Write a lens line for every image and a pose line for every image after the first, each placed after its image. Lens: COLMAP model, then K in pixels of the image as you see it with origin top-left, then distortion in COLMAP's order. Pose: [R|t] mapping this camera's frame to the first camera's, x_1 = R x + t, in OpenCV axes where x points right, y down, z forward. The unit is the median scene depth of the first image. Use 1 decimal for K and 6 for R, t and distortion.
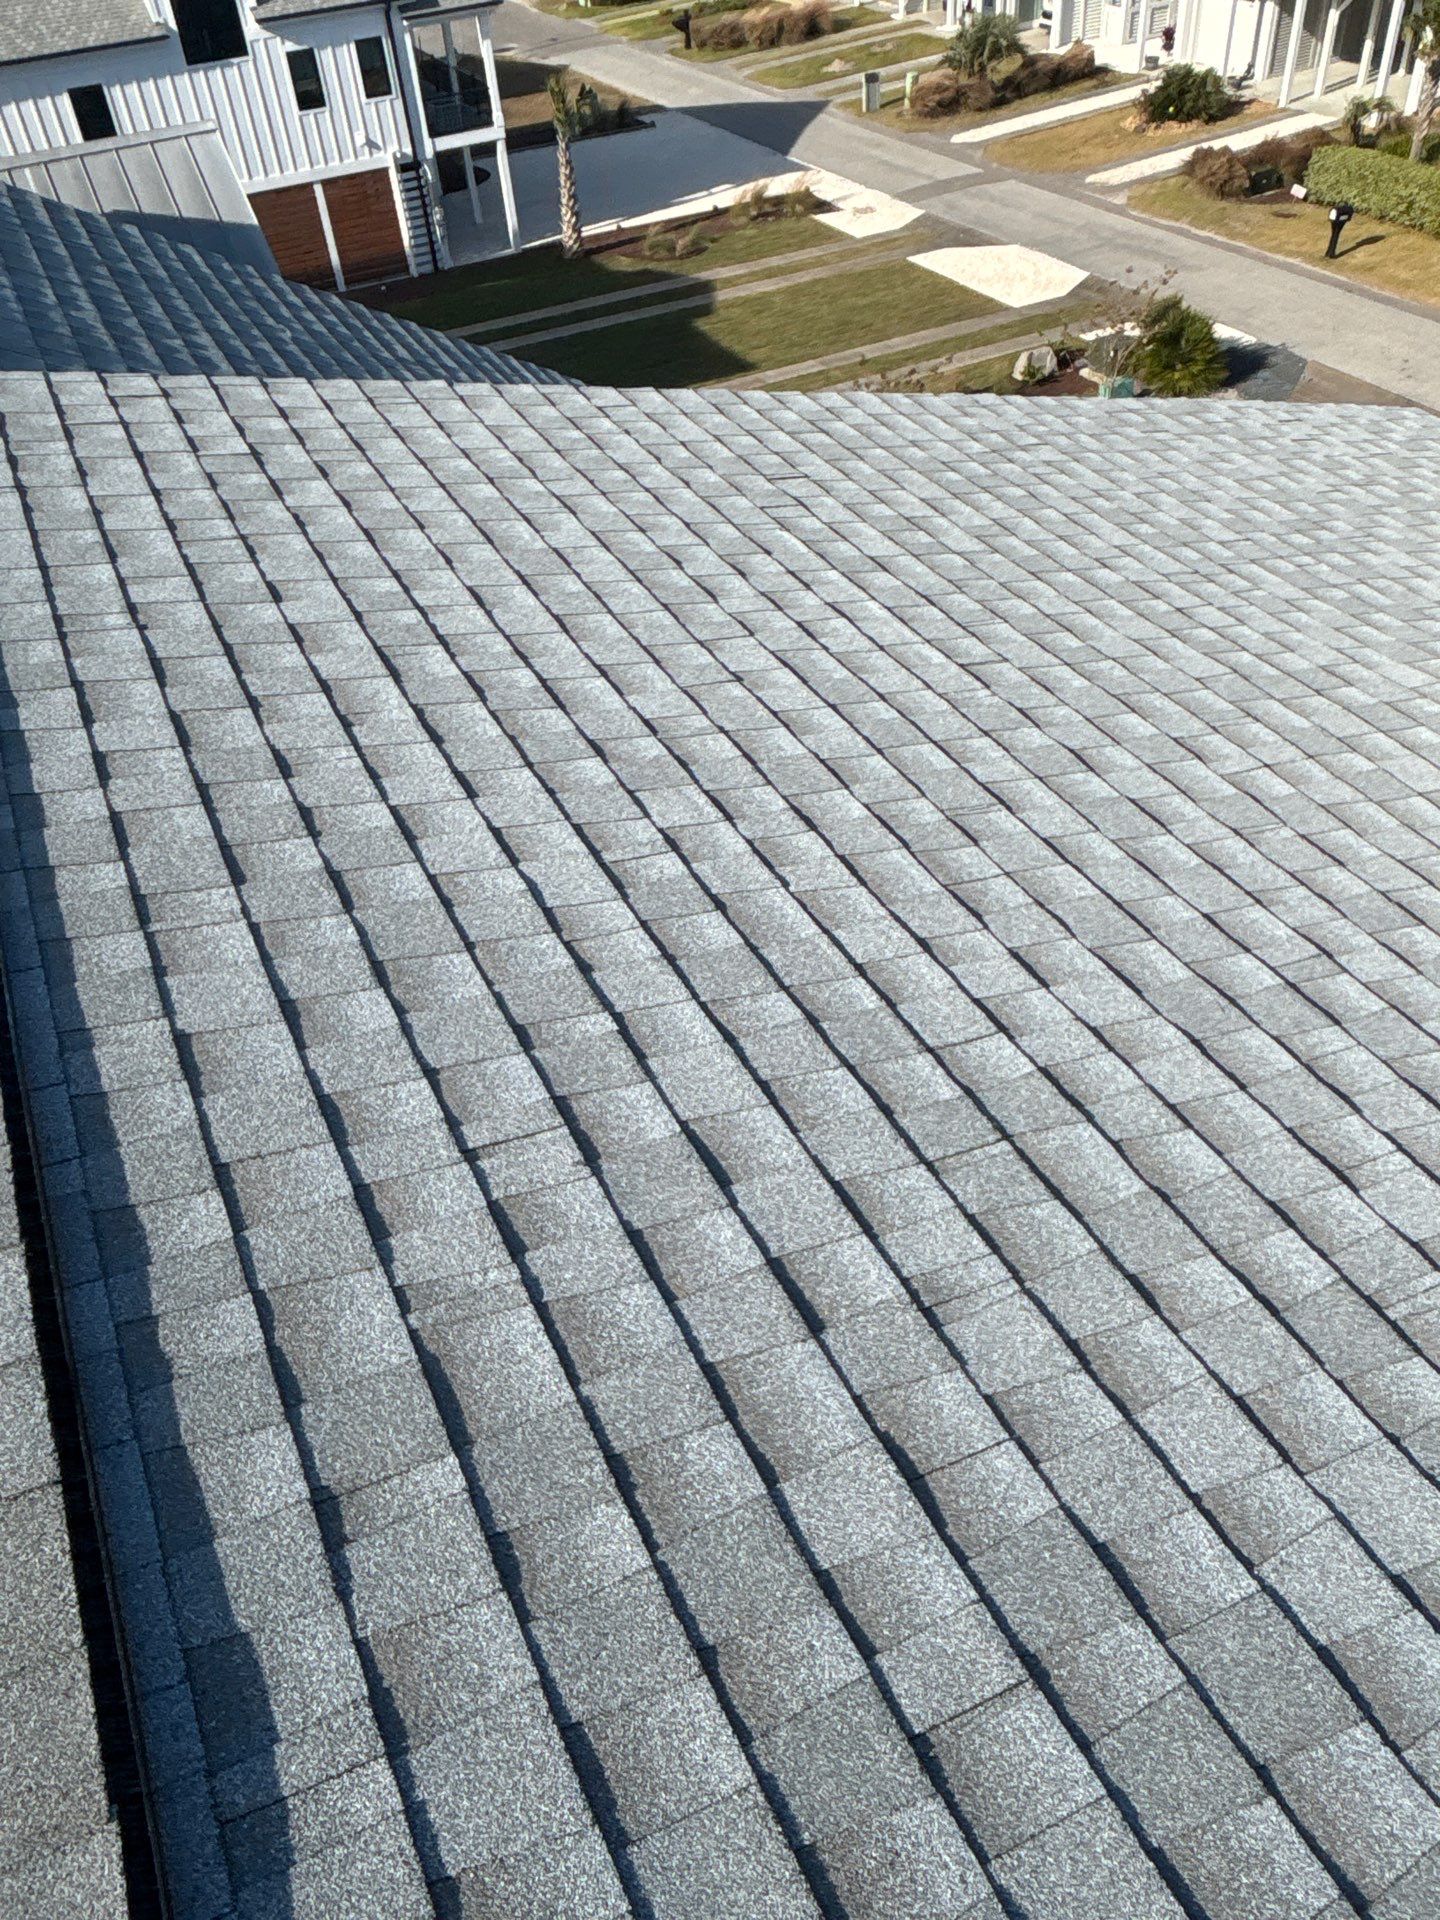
lens RADIAL K [[1385.2, 0, 722.0], [0, 1385.2, 964.9], [0, 0, 1]] dist [0.070663, -0.123896]
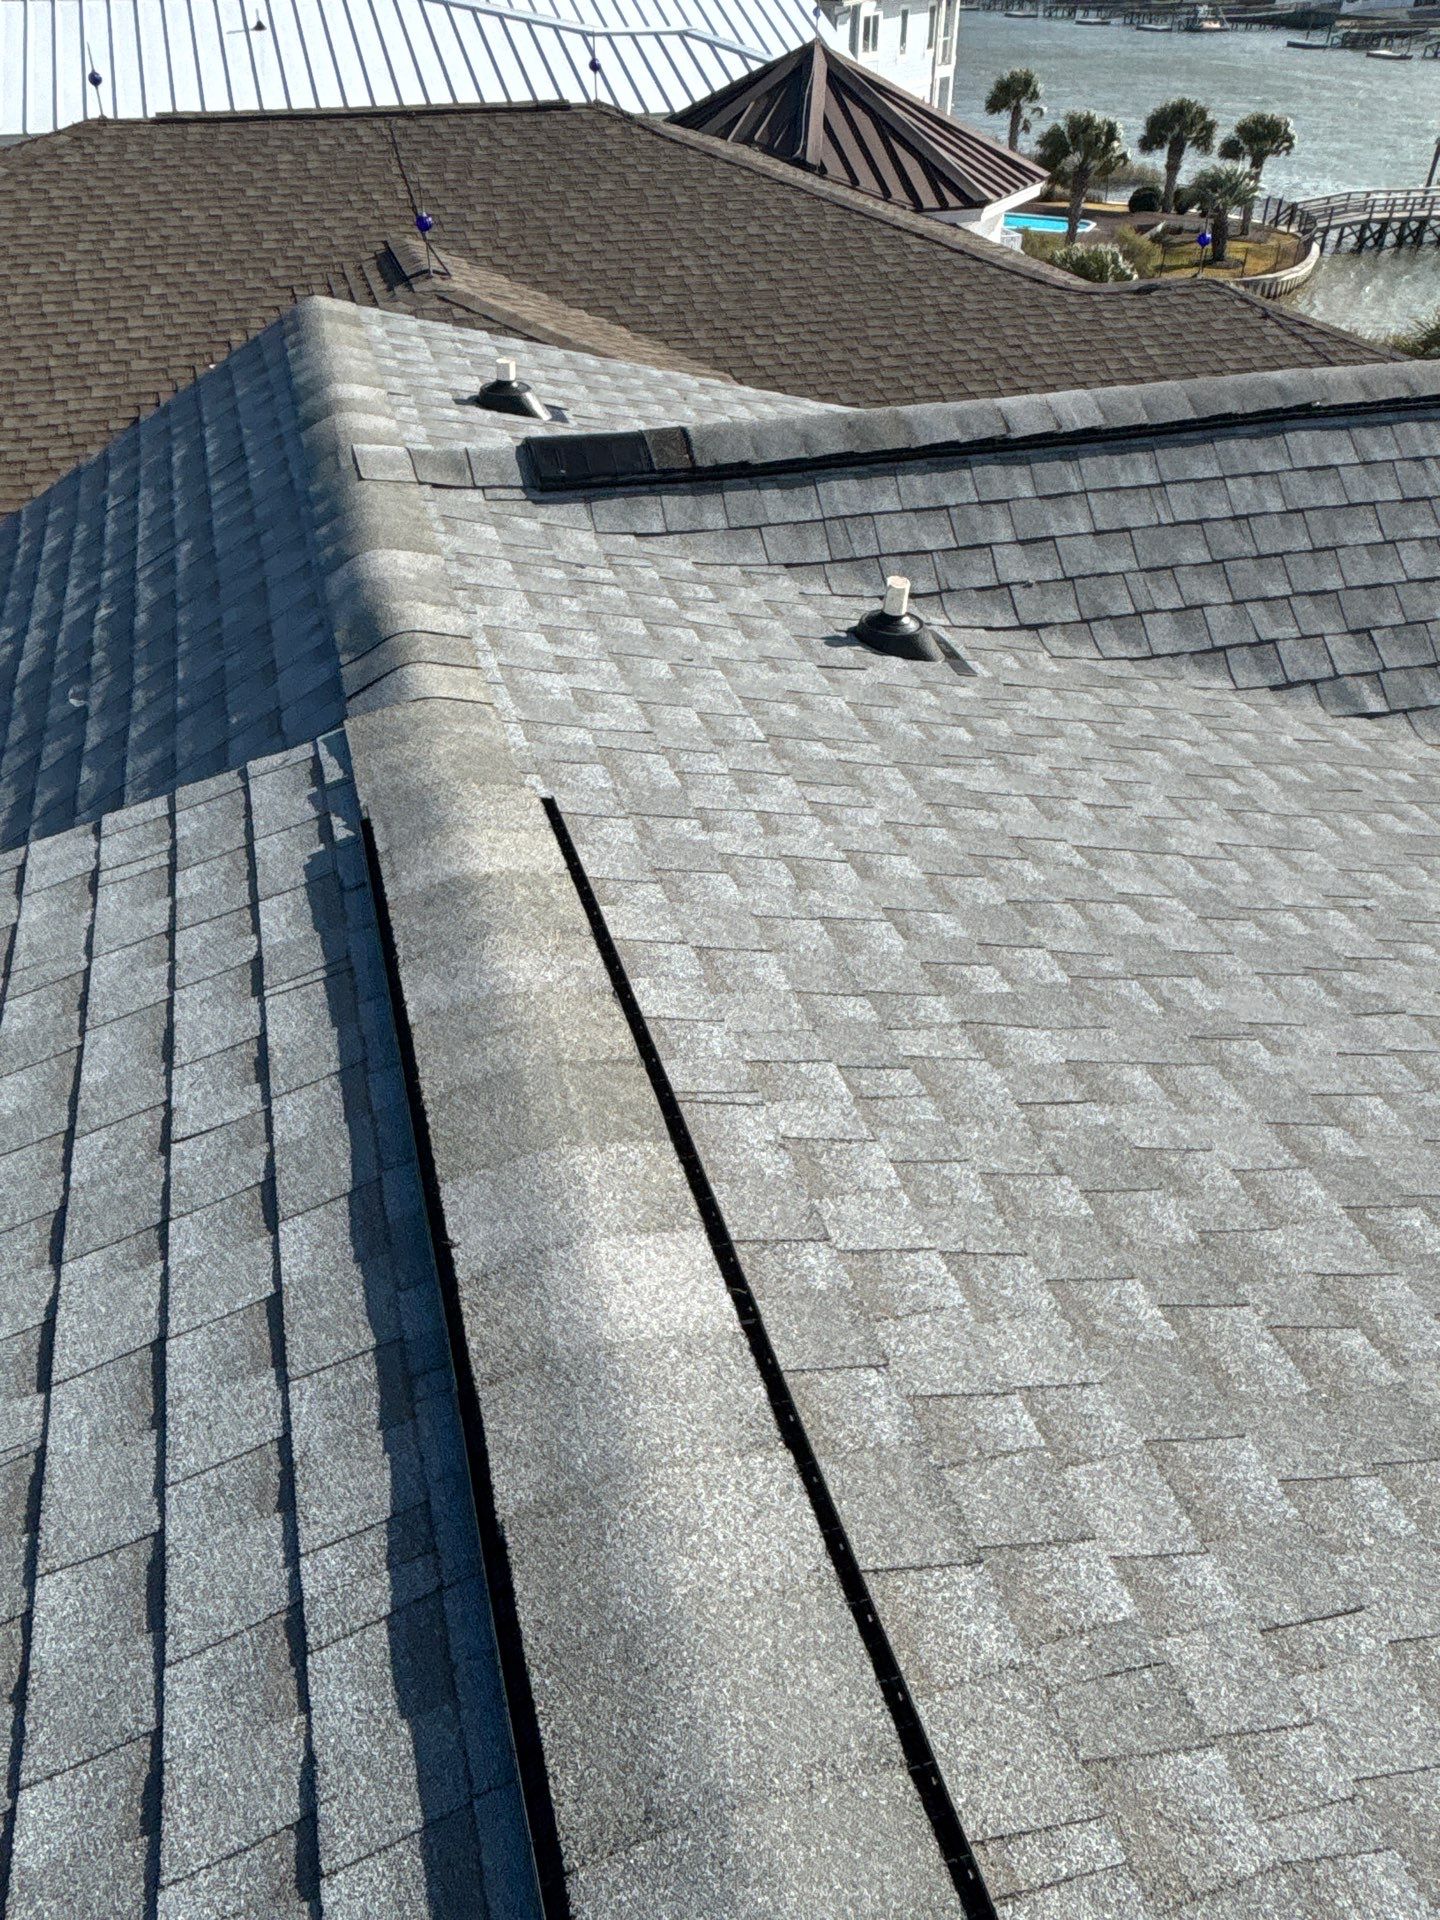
lens RADIAL K [[1437.2, 0, 720.0], [0, 1437.2, 960.0], [0, 0, 1]] dist [-0.009658, -0.005581]
pose [[-0.981356, -0.058969, 0.182931, -0.338957], [0.168553, 0.193336, 0.966546, -0.275650], [-0.092364, 0.979359, -0.179792, 0.295390]]
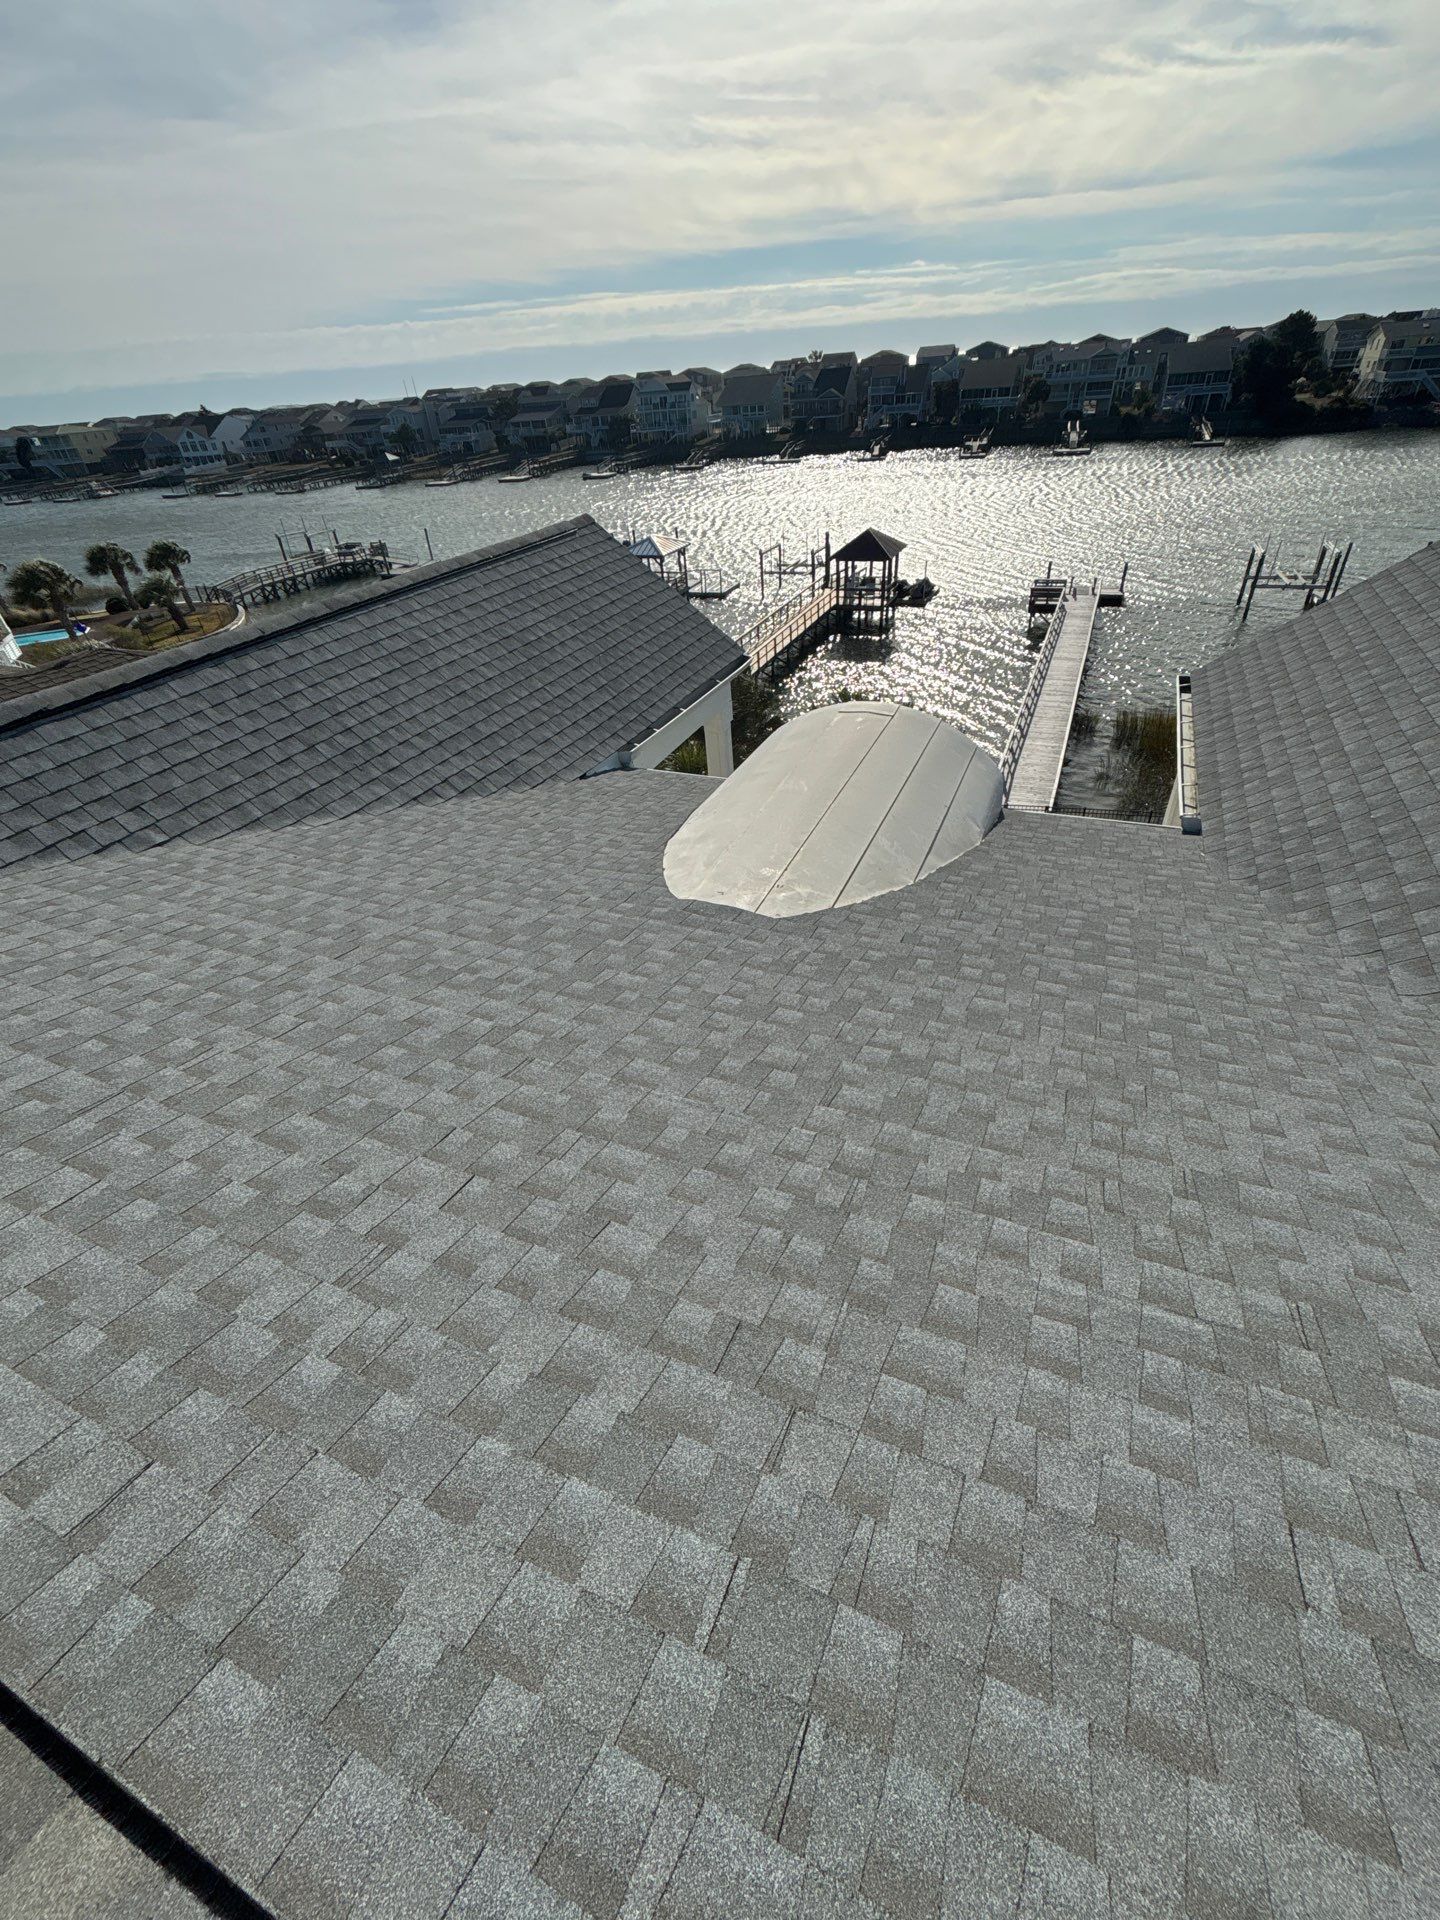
lens RADIAL K [[806.5, 0, 728.6], [0, 806.5, 953.1], [0, 0, 1]] dist [-0.001007, 0.000058]
pose [[-0.761107, 0.468598, -0.448478, -0.783448], [-0.350544, 0.284590, 0.892260, -0.600588], [0.545743, 0.836316, -0.052339, 0.642645]]
